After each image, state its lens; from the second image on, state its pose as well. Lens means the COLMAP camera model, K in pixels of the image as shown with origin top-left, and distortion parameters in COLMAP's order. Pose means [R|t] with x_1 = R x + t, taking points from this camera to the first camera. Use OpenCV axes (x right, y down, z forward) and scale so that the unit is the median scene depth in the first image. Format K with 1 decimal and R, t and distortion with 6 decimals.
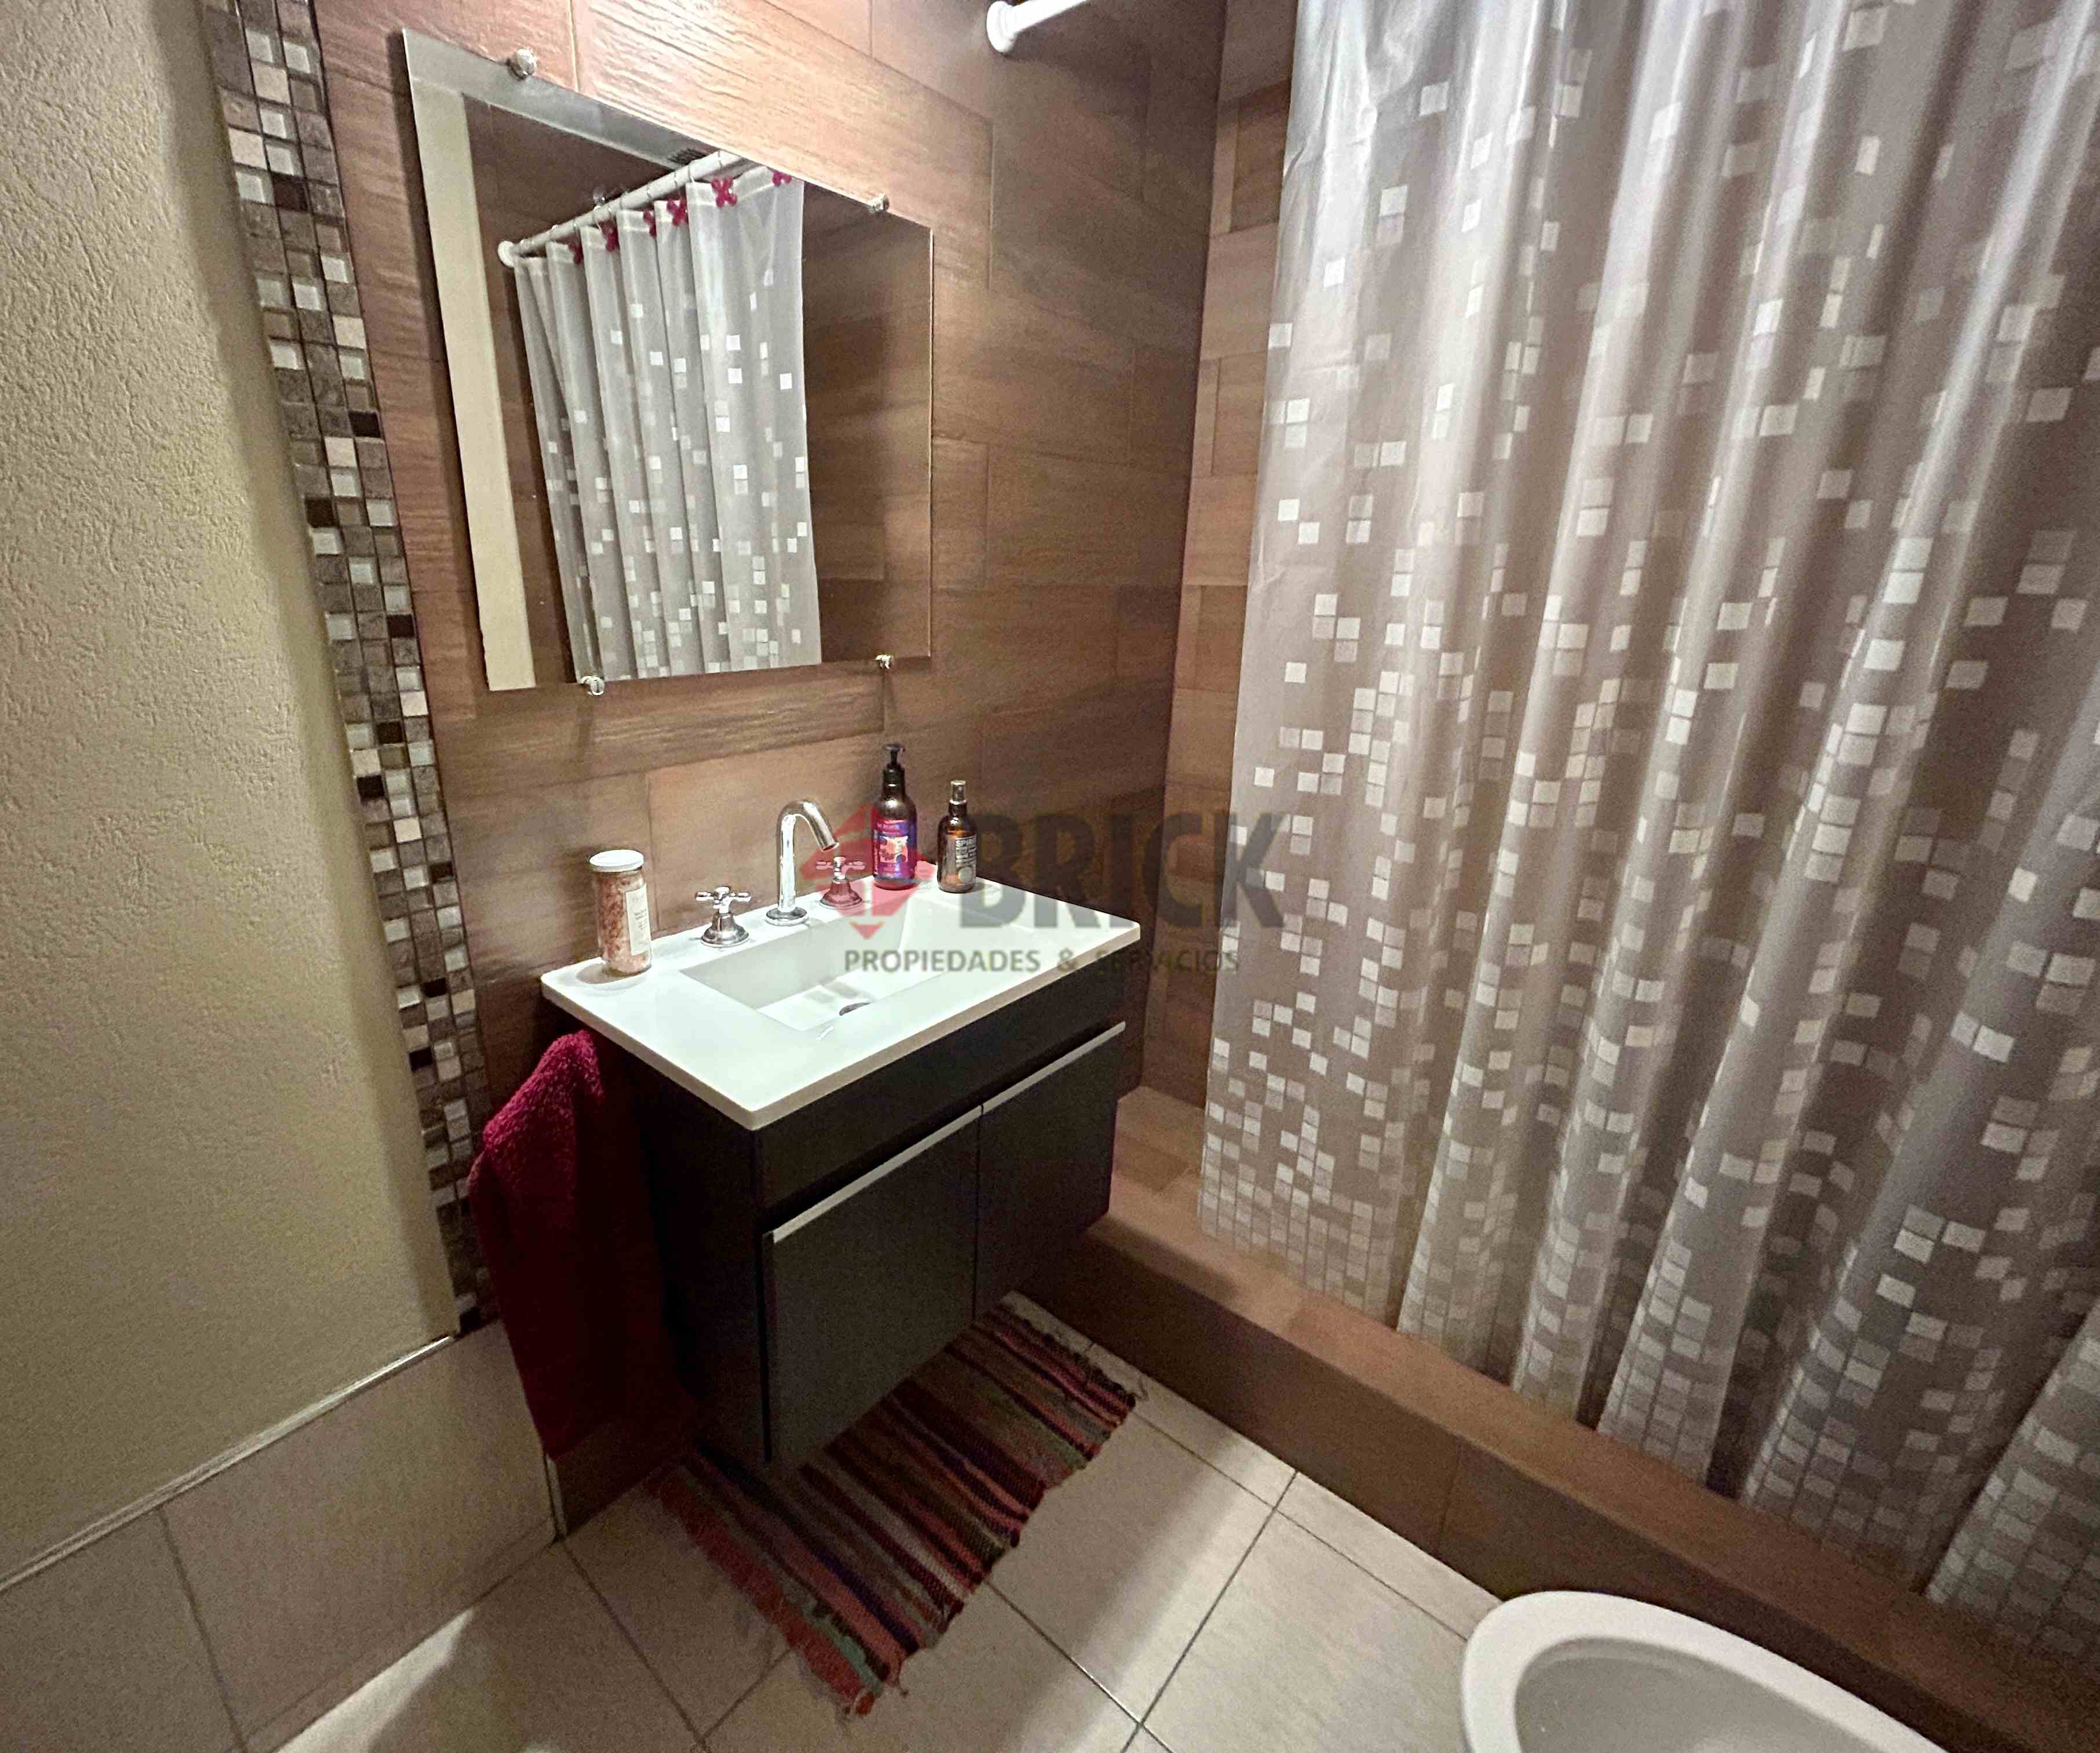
lens RADIAL K [[948.9, 0, 948.2], [0, 948.9, 877.1], [0, 0, 1]] dist [-0.001063, -0.000252]
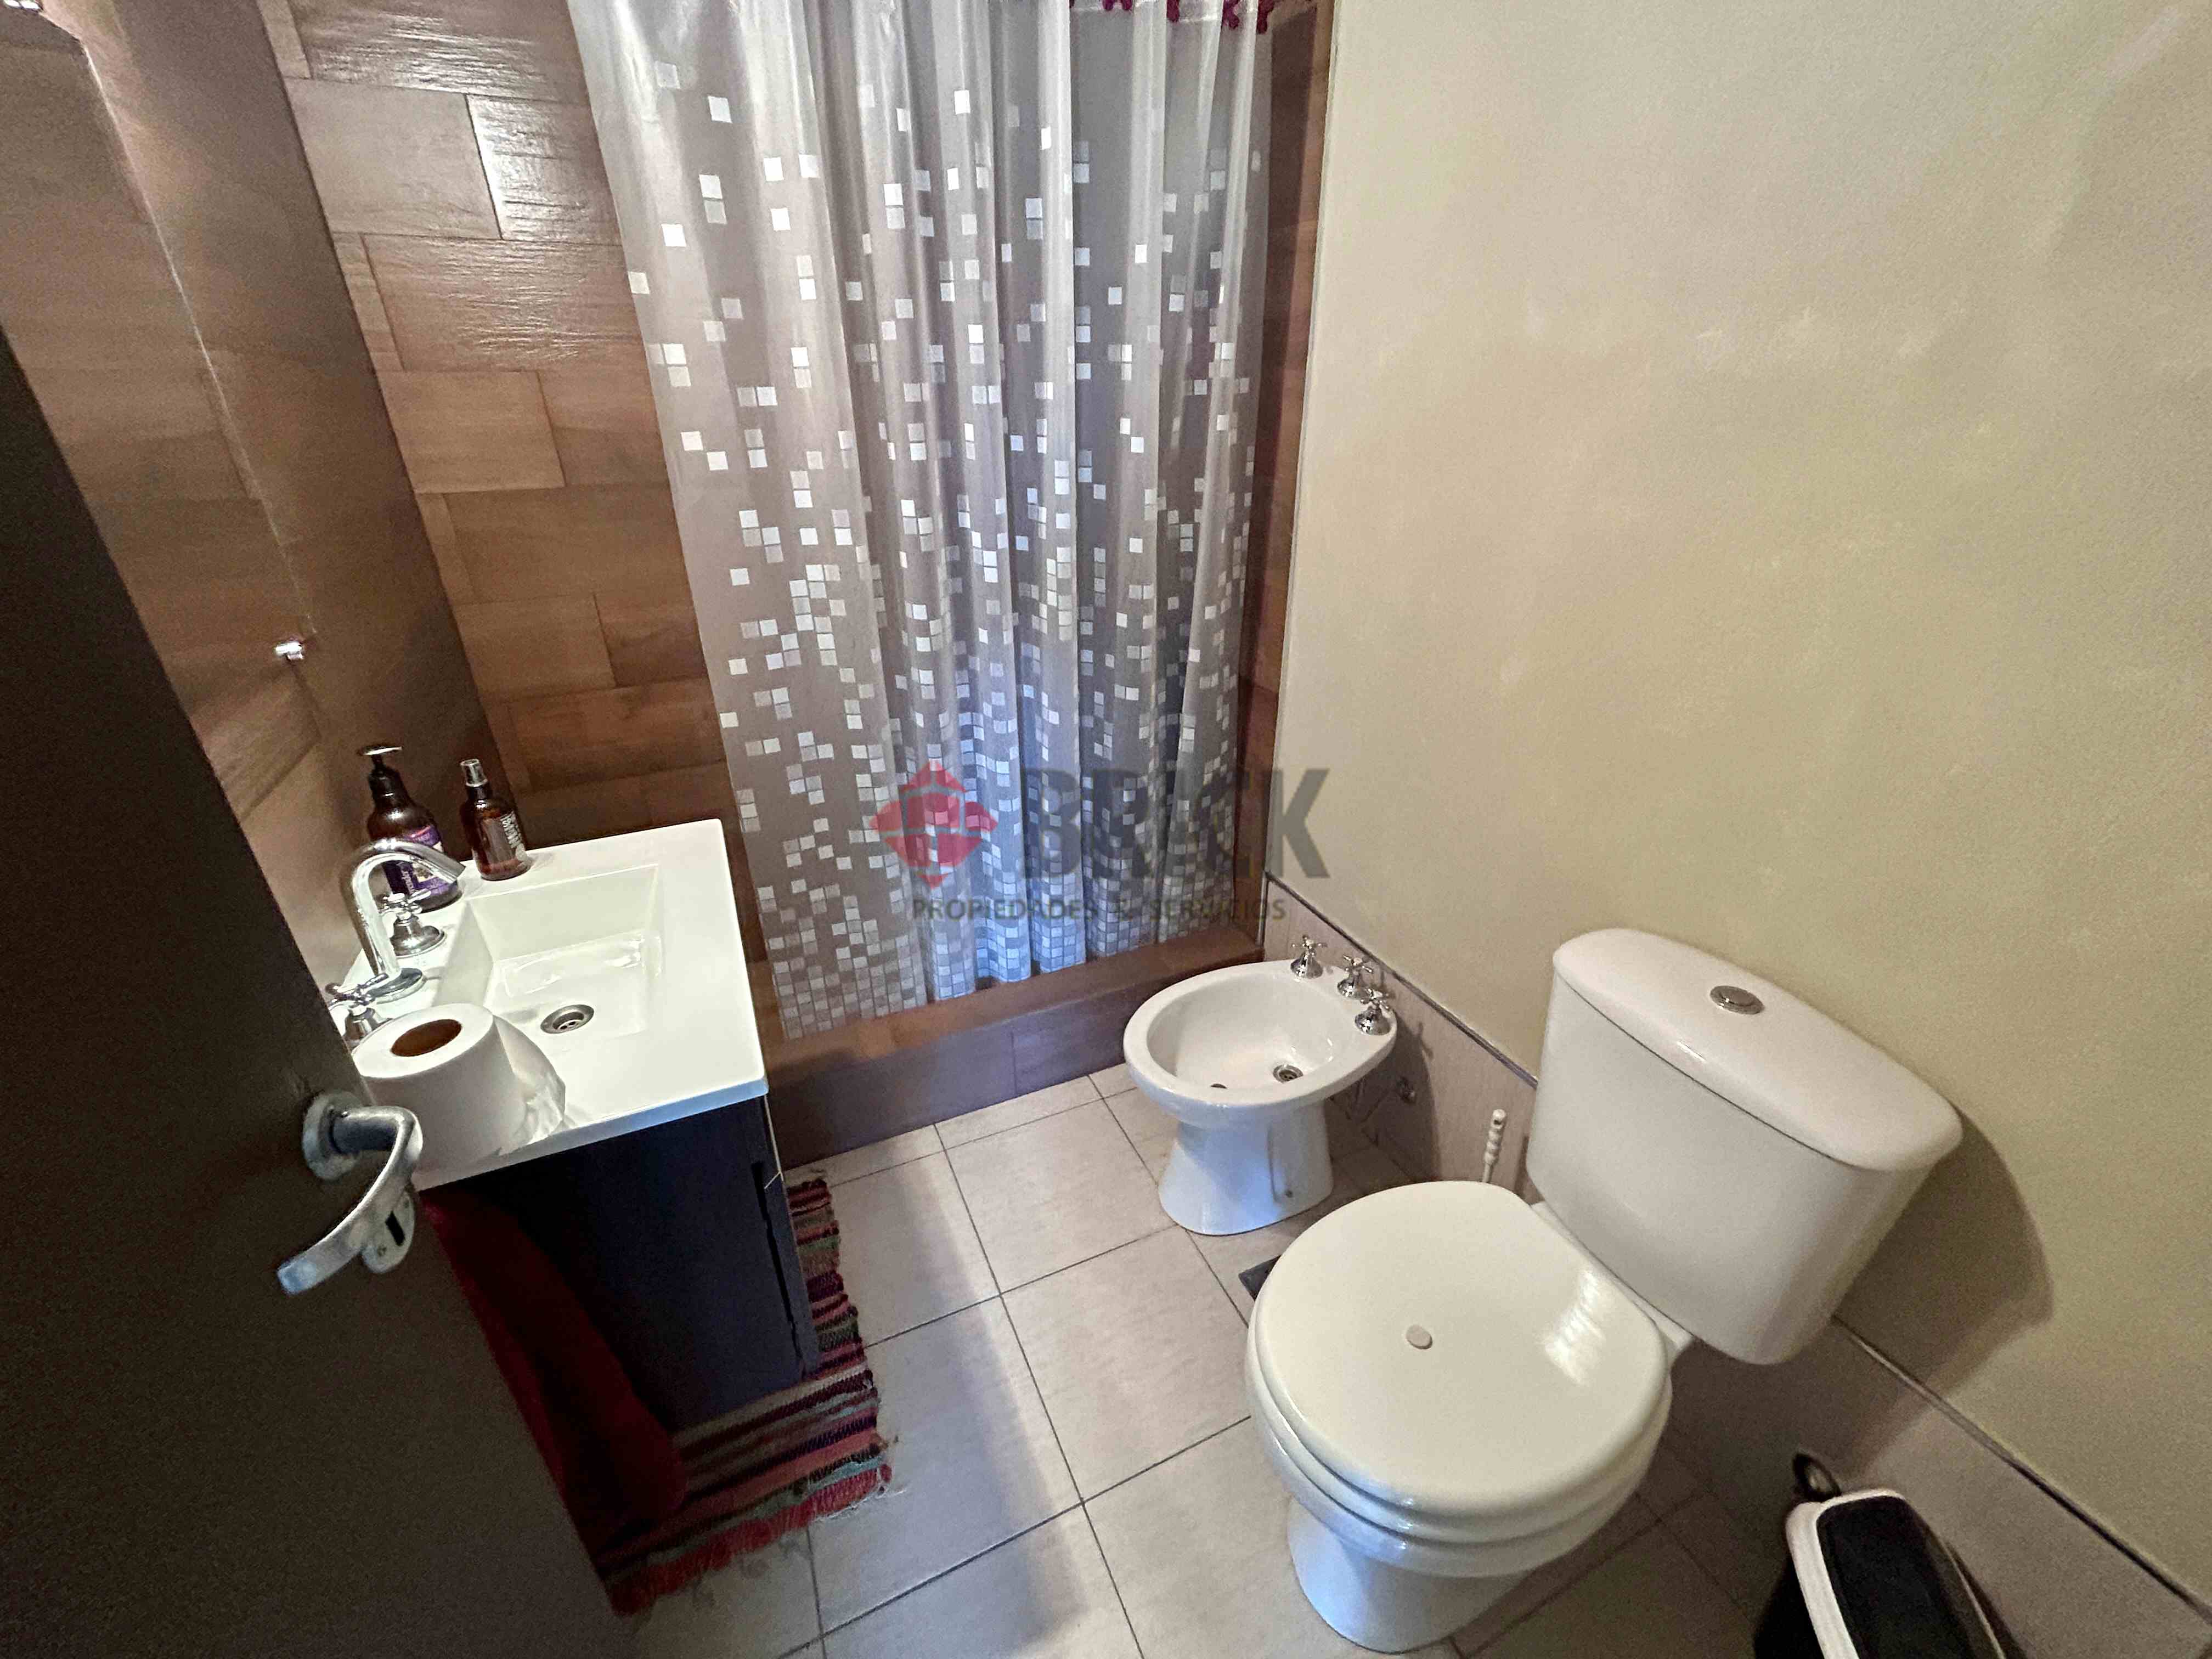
lens RADIAL K [[898.9, 0, 1100.5], [0, 898.9, 827.2], [0, 0, 1]] dist [-0.002377, -0.000130]
pose [[0.375461, -0.408274, 0.832070, -0.525112], [0.290207, 0.904395, 0.312810, -0.145285], [-0.880232, 0.124025, 0.458049, 0.102351]]
